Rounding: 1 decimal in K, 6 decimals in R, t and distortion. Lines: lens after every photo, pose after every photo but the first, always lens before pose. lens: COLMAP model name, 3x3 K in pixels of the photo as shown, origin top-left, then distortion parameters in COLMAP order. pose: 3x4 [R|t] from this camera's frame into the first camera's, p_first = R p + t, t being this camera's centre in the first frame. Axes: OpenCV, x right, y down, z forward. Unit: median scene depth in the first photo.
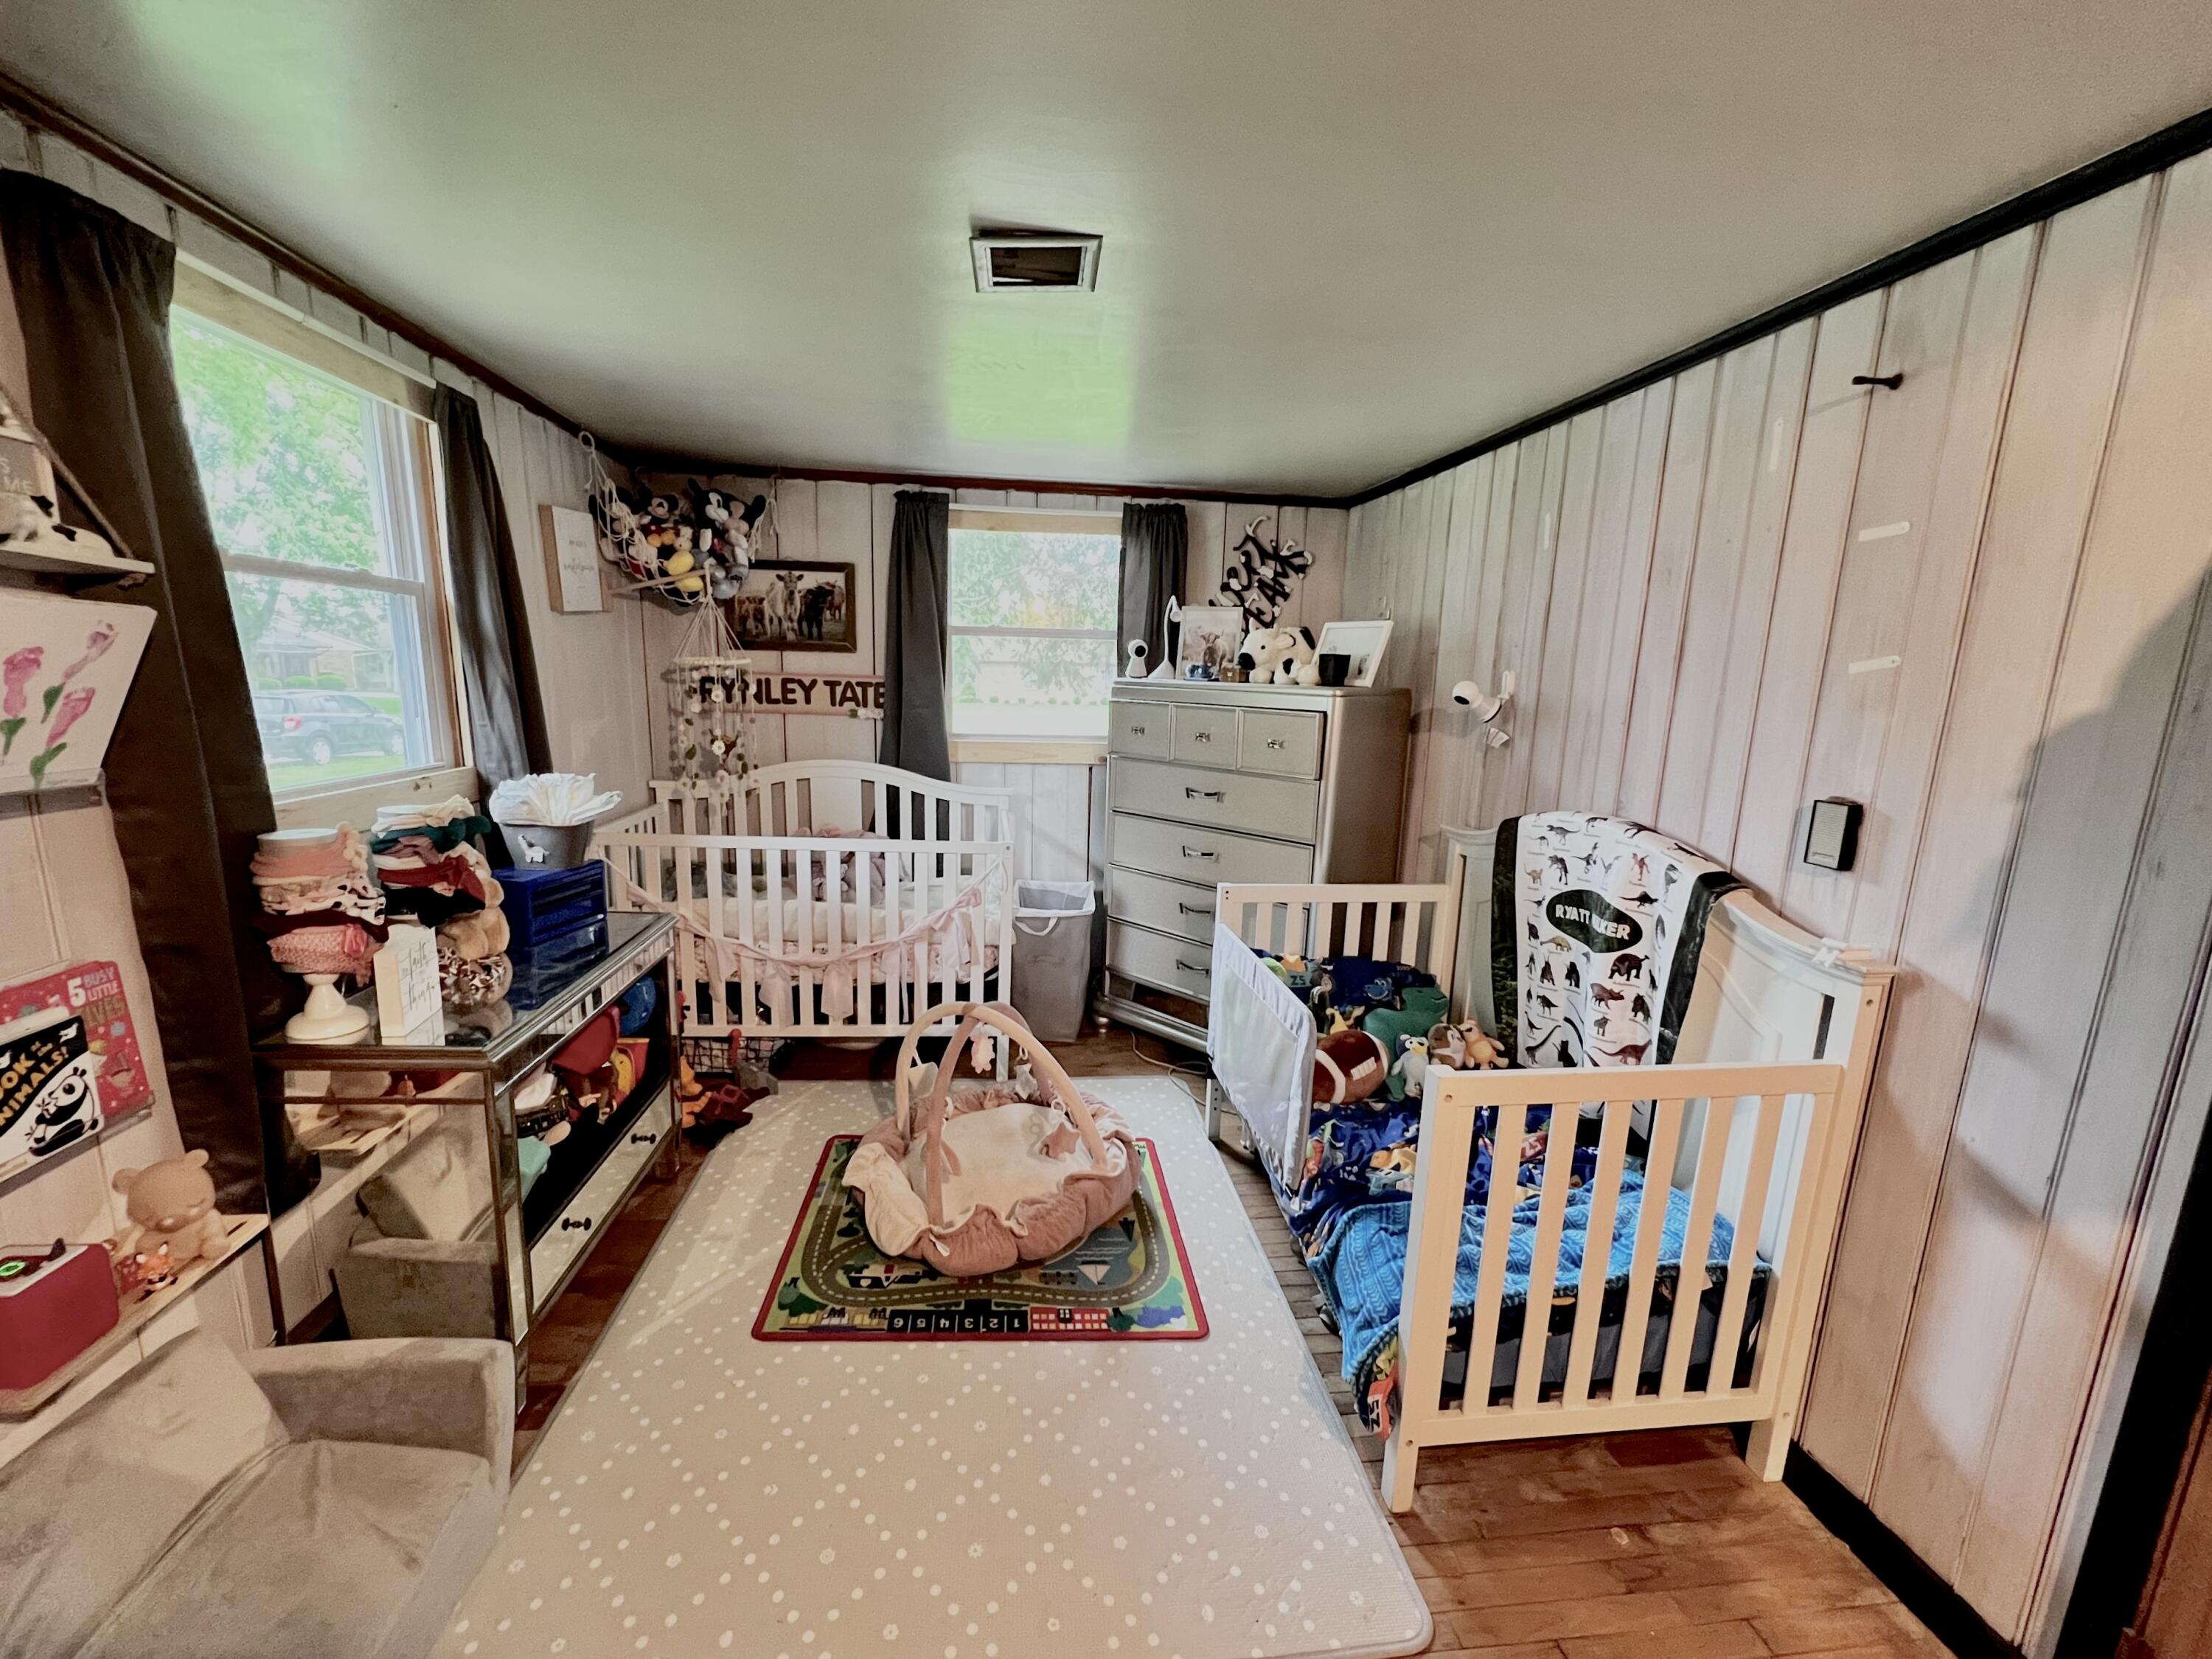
lens RADIAL K [[917.9, 0, 1105.0], [0, 917.9, 867.0], [0, 0, 1]] dist [-0.000375, 0.000015]
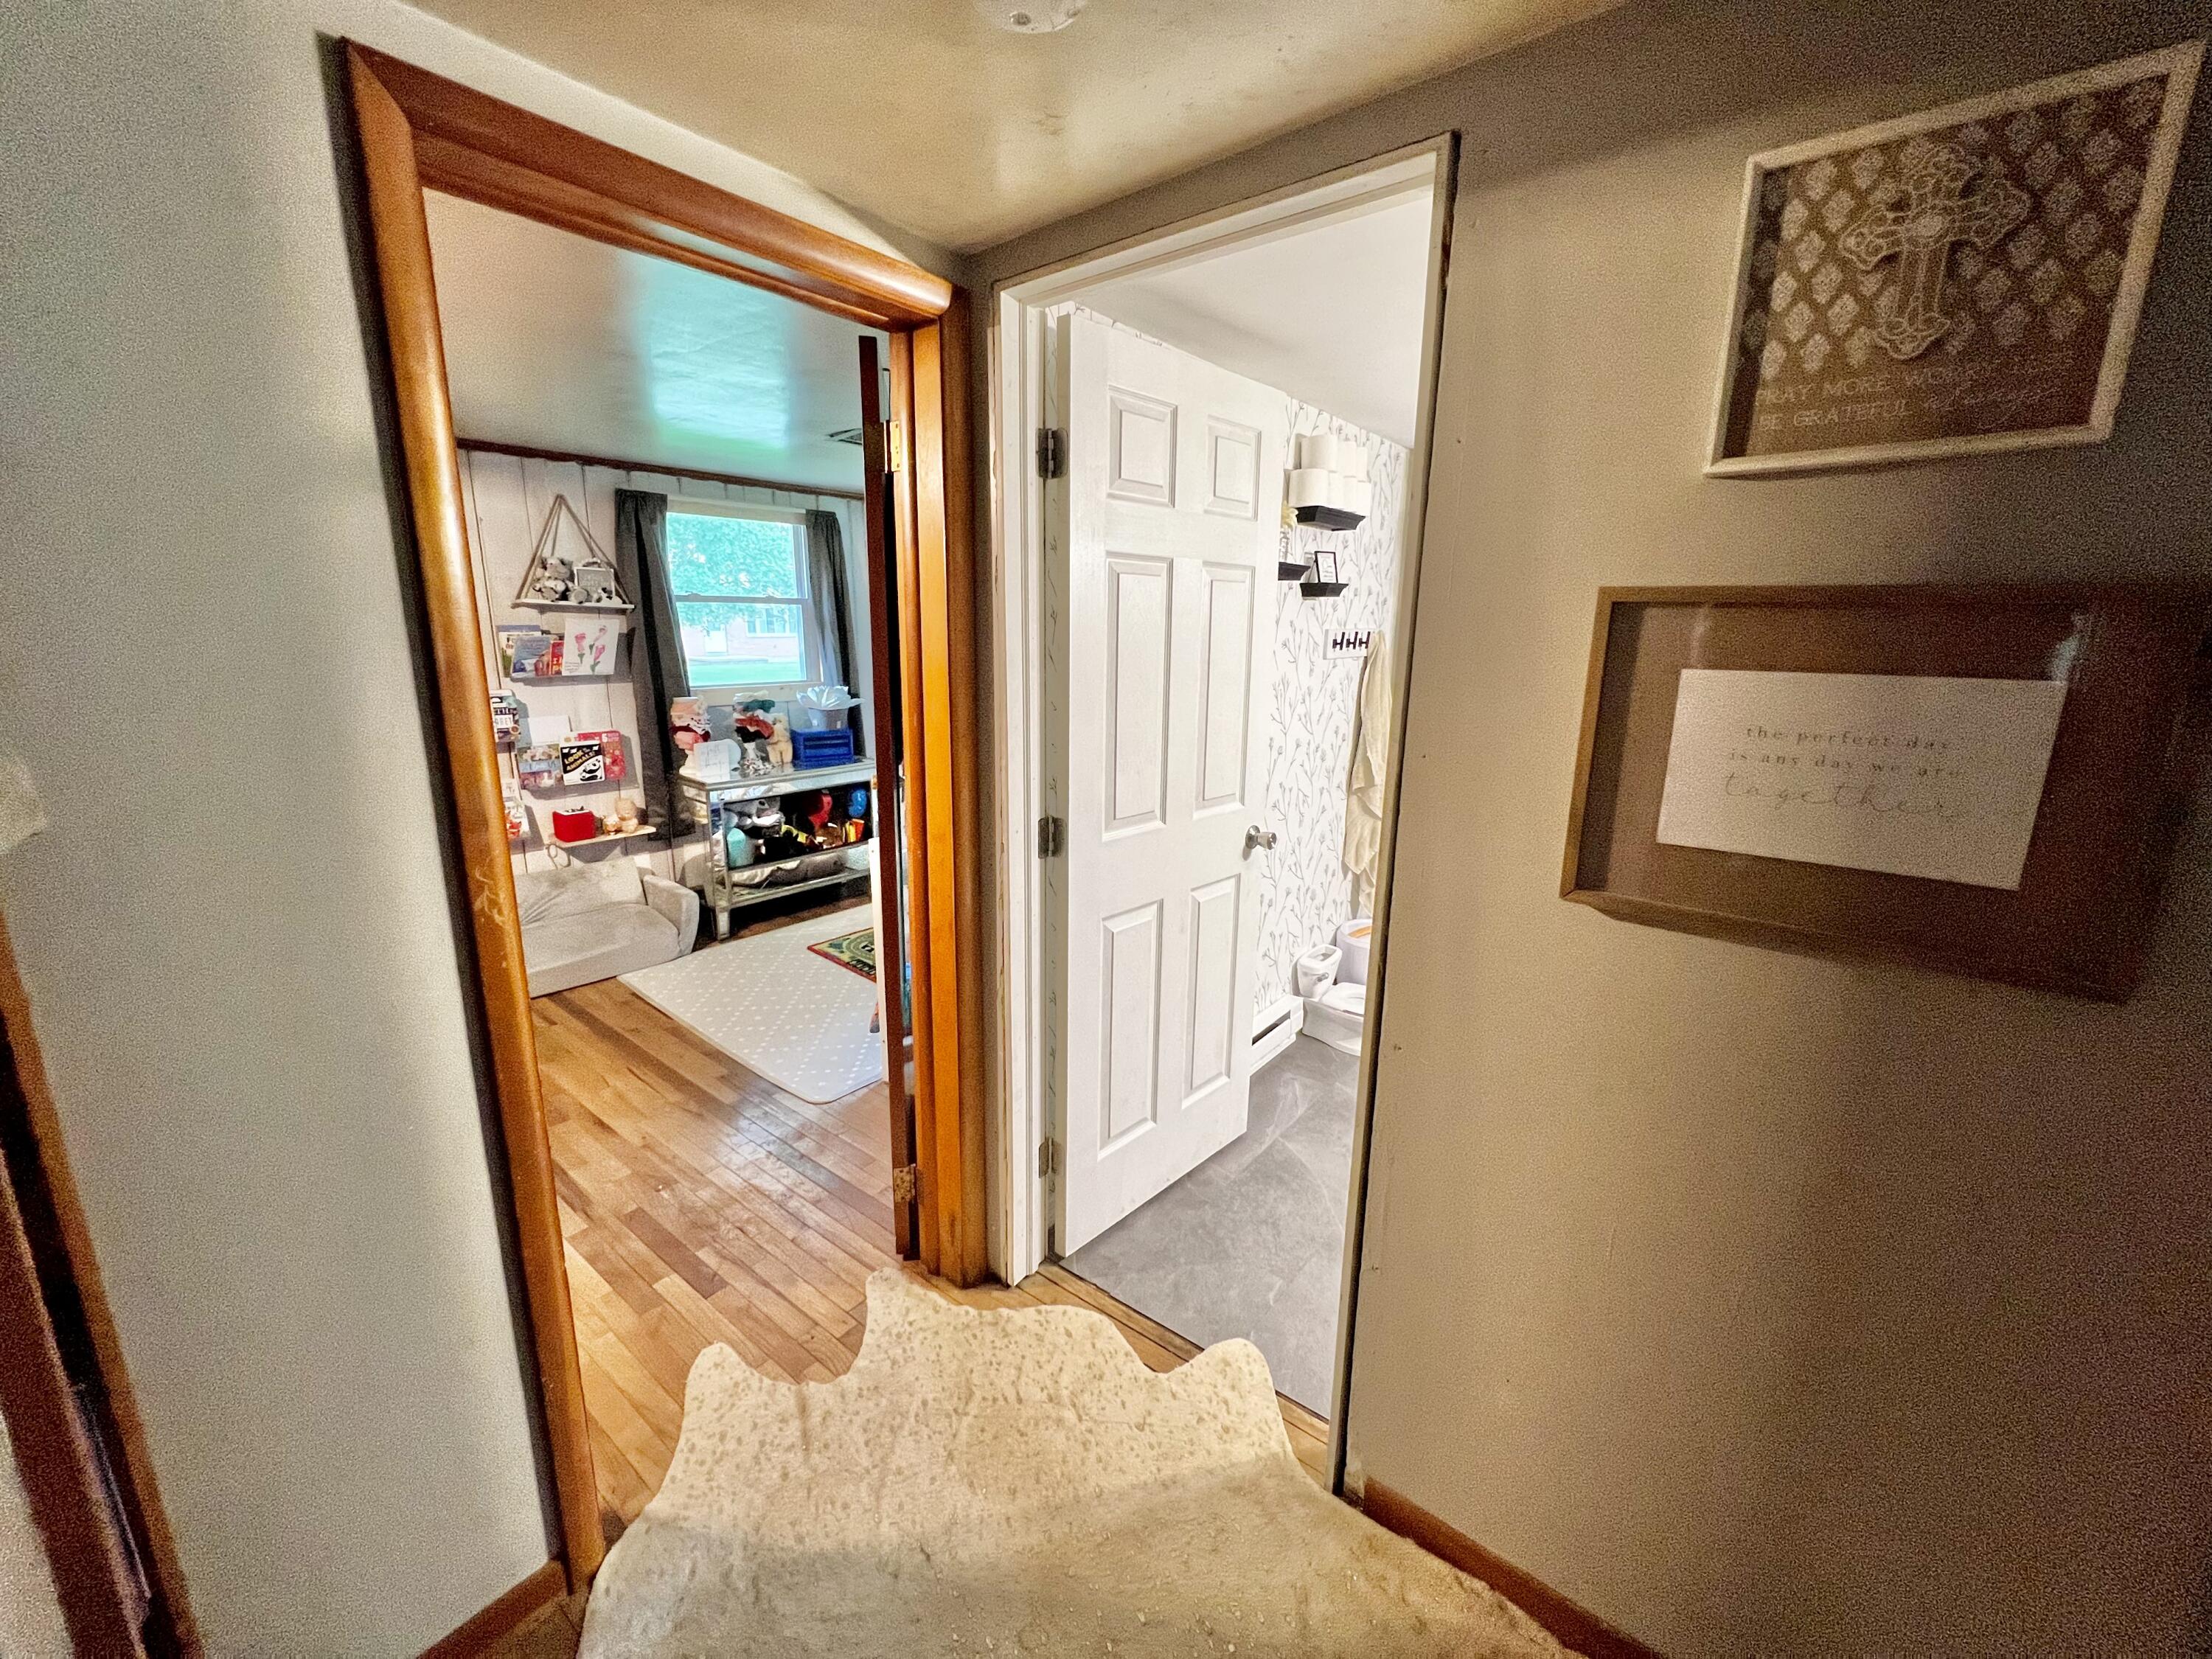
lens RADIAL K [[886.3, 0, 1106.0], [0, 886.3, 829.5], [0, 0, 1]] dist [-0.000691, 0.000013]
pose [[0.712424, 0.130954, -0.689423, 1.930381], [-0.124651, 0.990426, 0.059319, 0.040147], [0.690590, 0.043677, 0.721926, -0.026857]]
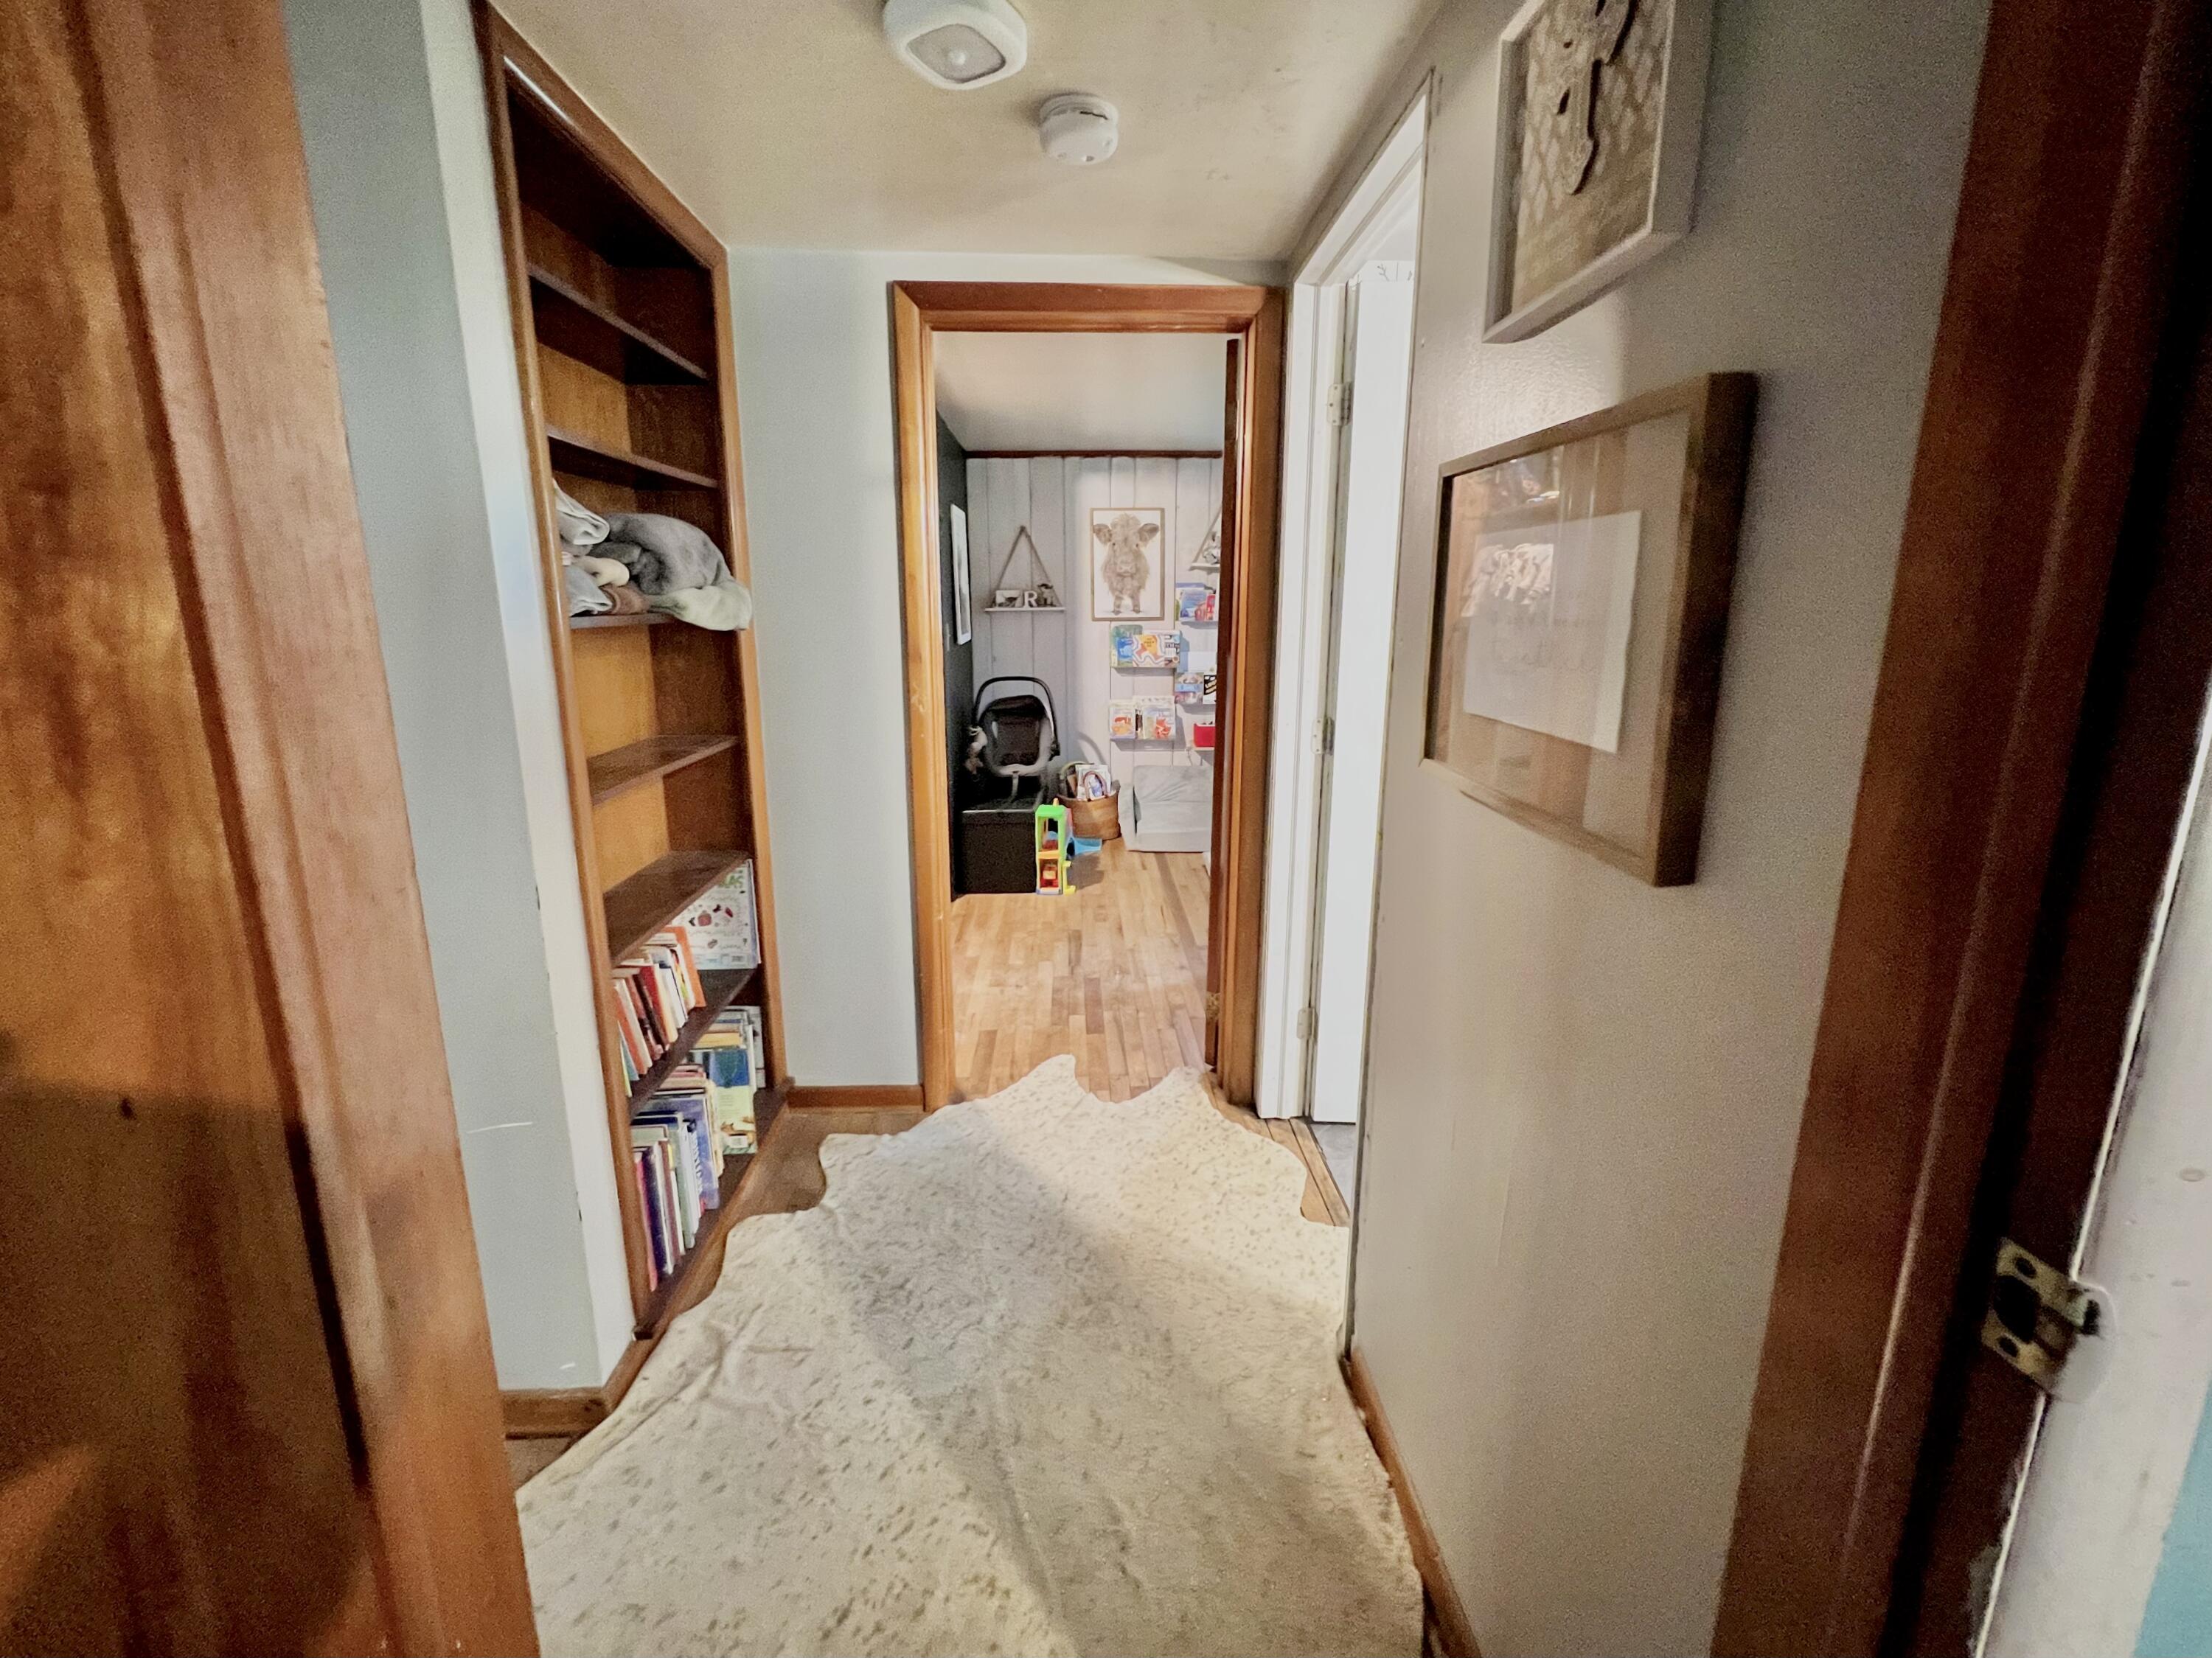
lens RADIAL K [[896.7, 0, 1103.6], [0, 896.7, 792.0], [0, 0, 1]] dist [-0.000492, 0.000106]
pose [[-0.063025, 0.177352, -0.982127, 2.446946], [-0.198516, 0.962192, 0.186491, 0.022486], [0.978069, 0.206722, -0.025435, 0.489663]]
